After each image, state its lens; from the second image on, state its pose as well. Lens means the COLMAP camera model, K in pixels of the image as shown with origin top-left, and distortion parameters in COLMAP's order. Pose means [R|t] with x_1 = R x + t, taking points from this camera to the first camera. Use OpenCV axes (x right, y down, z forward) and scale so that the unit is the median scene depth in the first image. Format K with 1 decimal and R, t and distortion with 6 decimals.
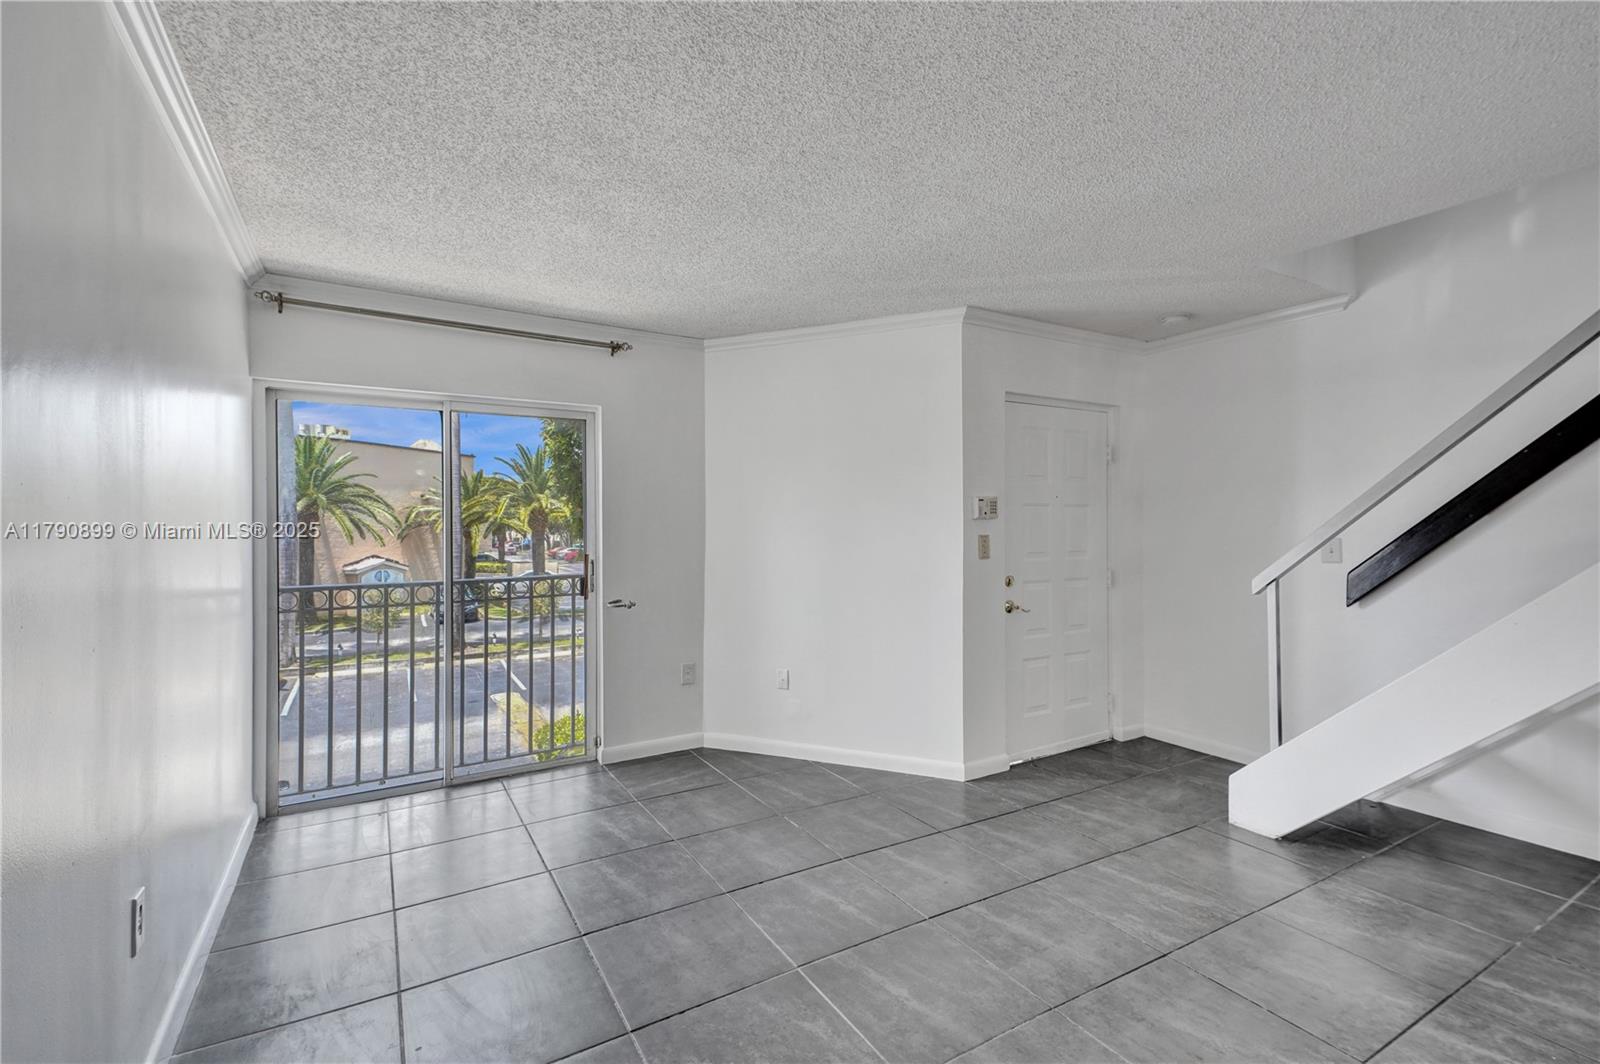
lens RADIAL K [[722.6, 0, 798.5], [0, 722.6, 525.8], [0, 0, 1]] dist [0.053050, -0.019395]
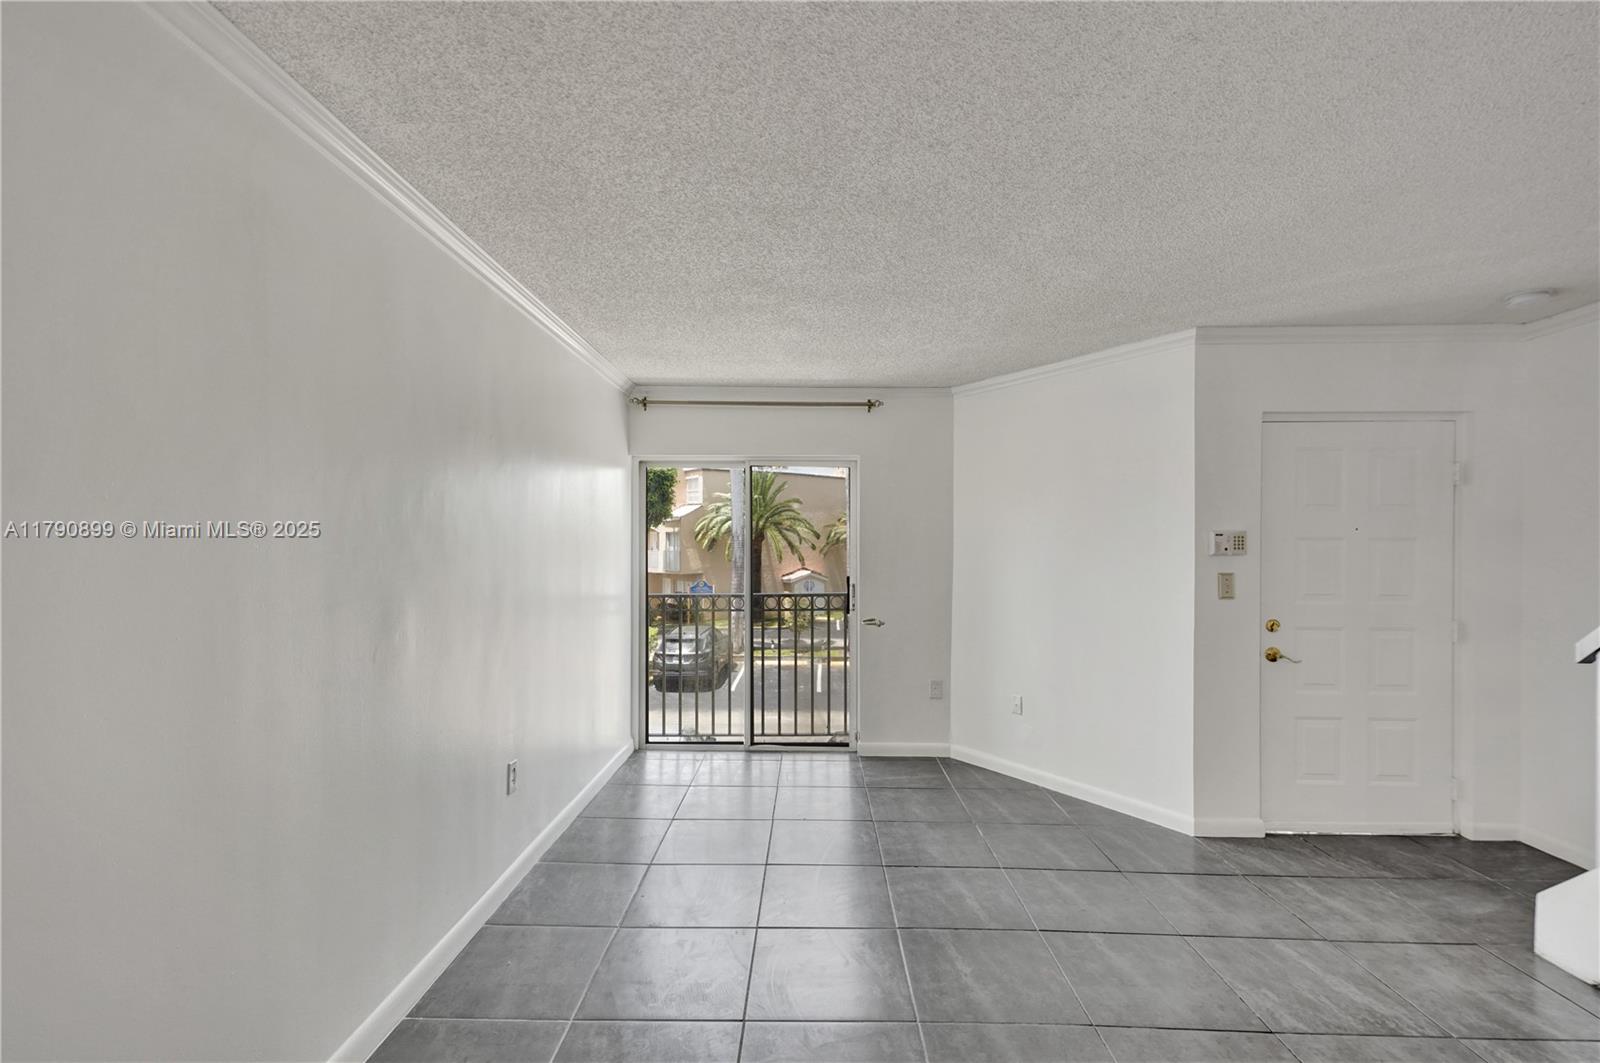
lens RADIAL K [[728.8, 0, 793.7], [0, 728.8, 547.4], [0, 0, 1]] dist [0.029366, -0.000369]
pose [[0.848146, 0.010006, -0.529668, 0.284058], [-0.006180, 0.999940, 0.008994, -0.024482], [0.529726, -0.004355, 0.848157, -0.072368]]
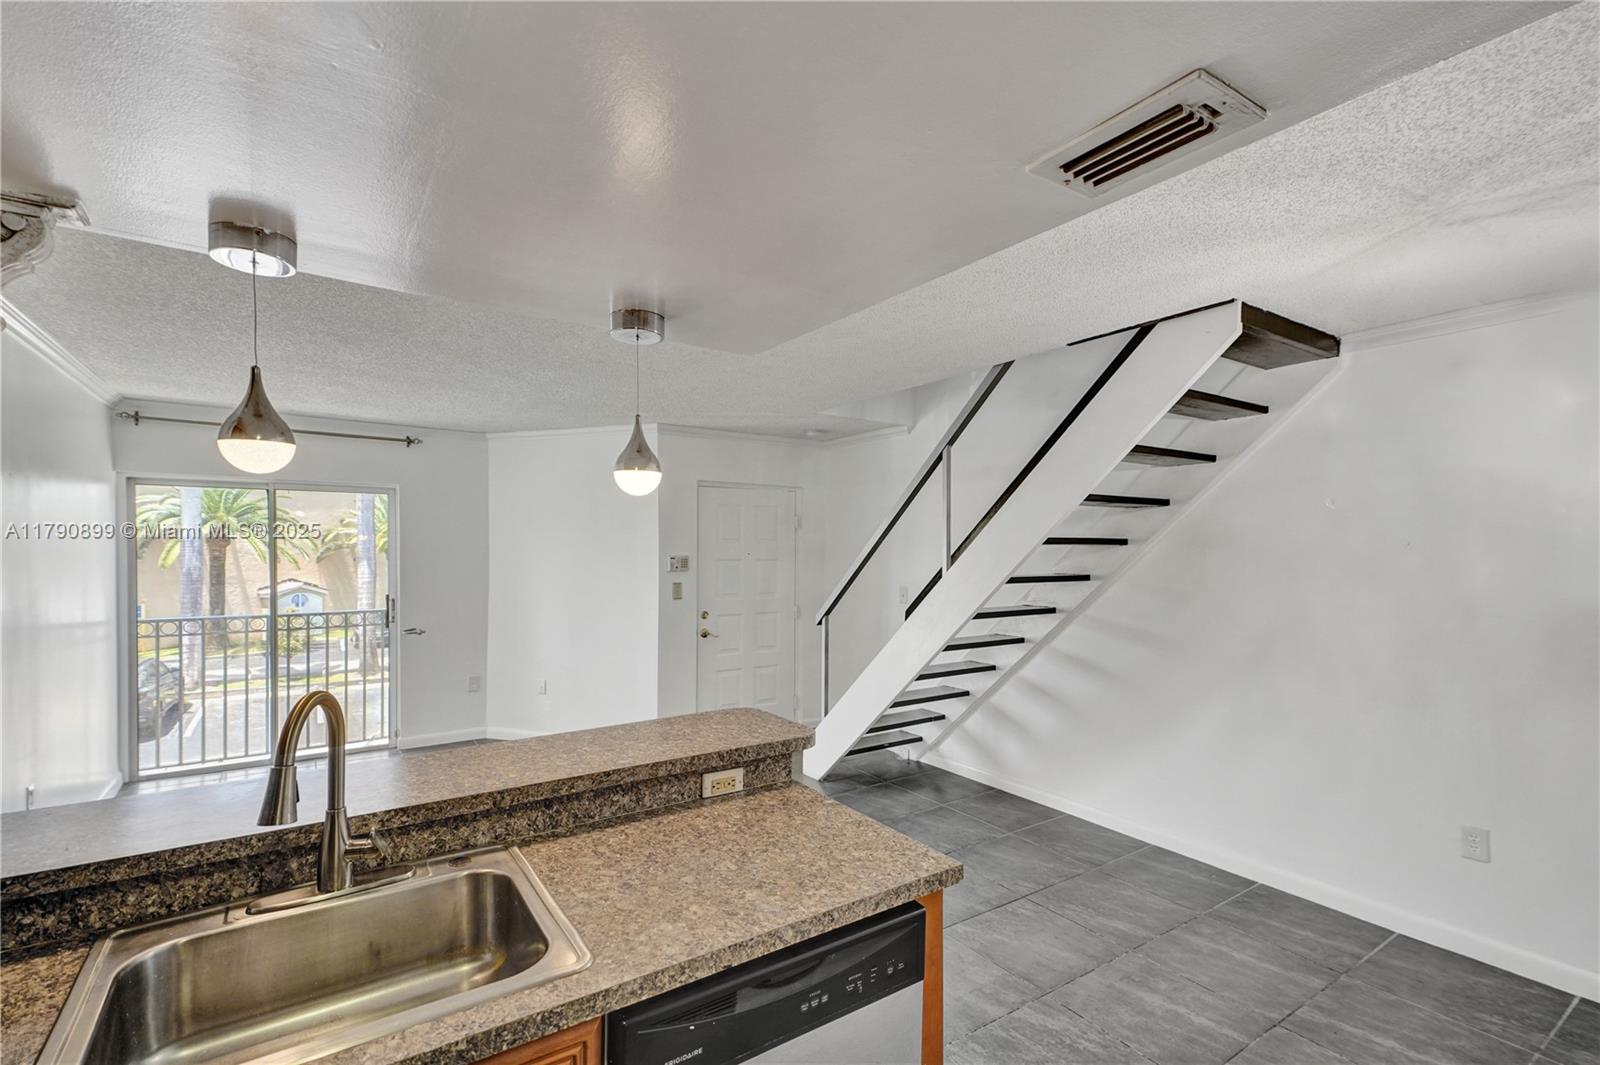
lens RADIAL K [[743.3, 0, 813.7], [0, 743.3, 560.9], [0, 0, 1]] dist [0.052551, -0.020916]
pose [[0.997831, 0.008425, 0.065286, 0.425461], [-0.009542, 0.999813, 0.016819, -0.056925], [-0.065132, -0.017405, 0.997725, -0.467020]]
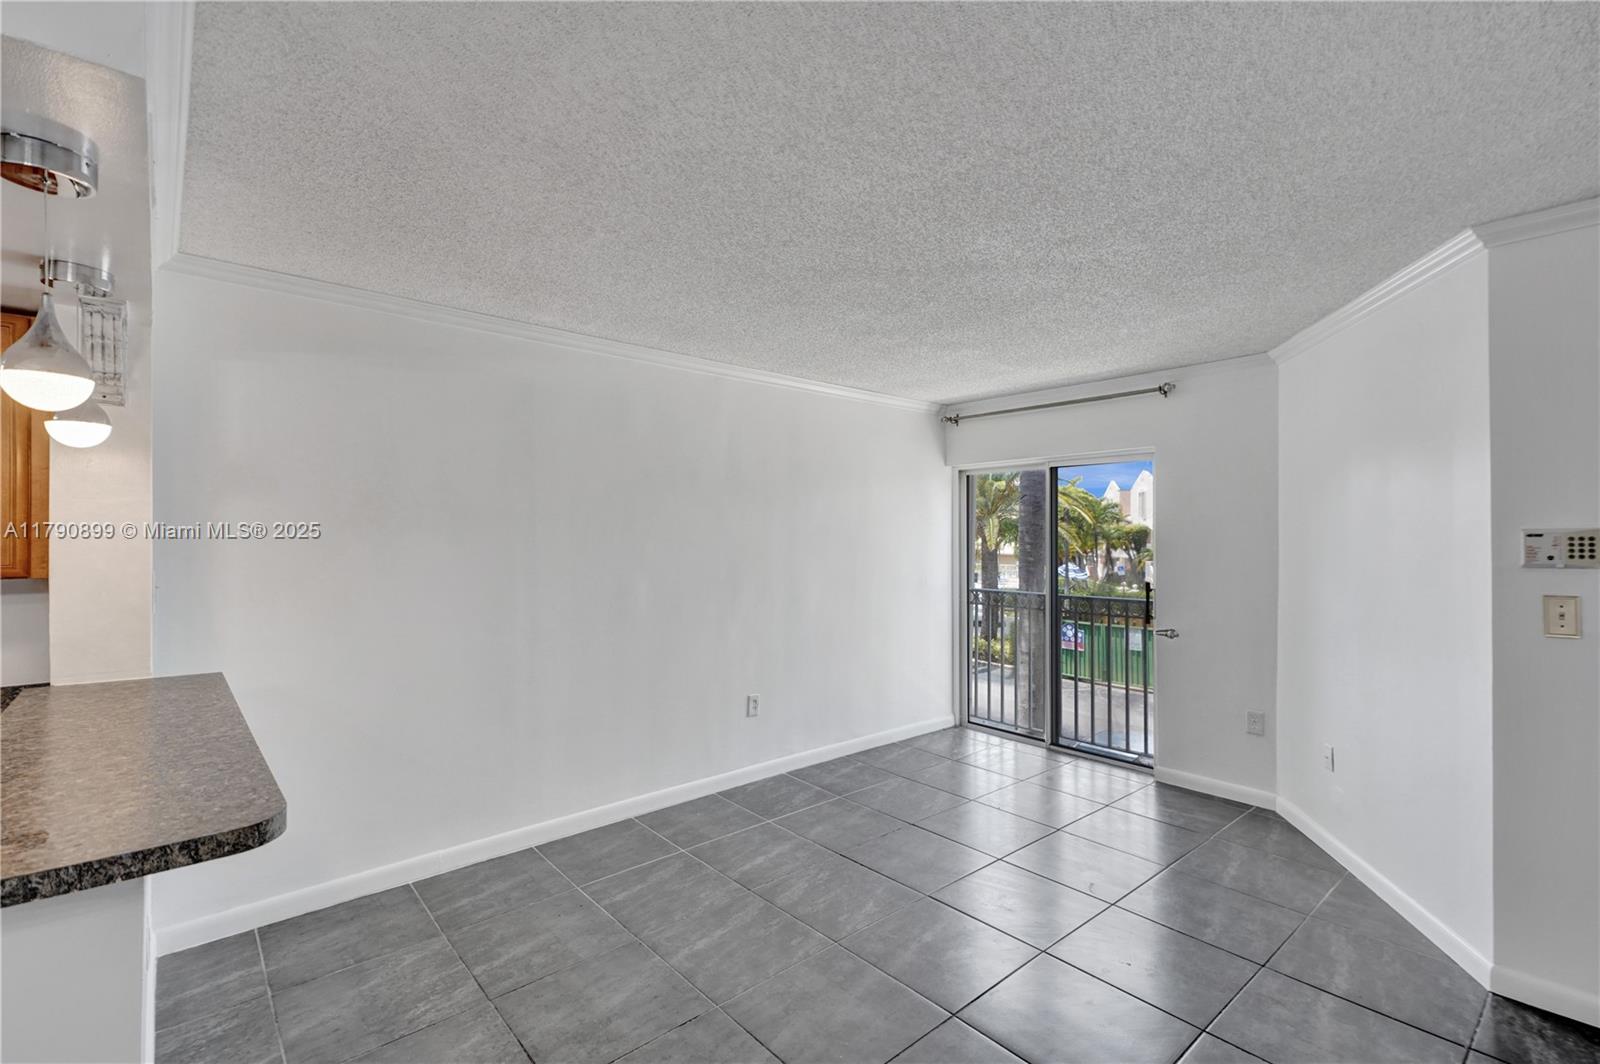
lens RADIAL K [[714.9, 0, 792.0], [0, 714.9, 532.9], [0, 0, 1]] dist [0.049866, -0.017936]
pose [[0.173346, -0.002336, -0.984858, 0.725055], [-0.002973, 0.999991, -0.002895, -0.033444], [0.984857, 0.003430, 0.173337, 0.299945]]
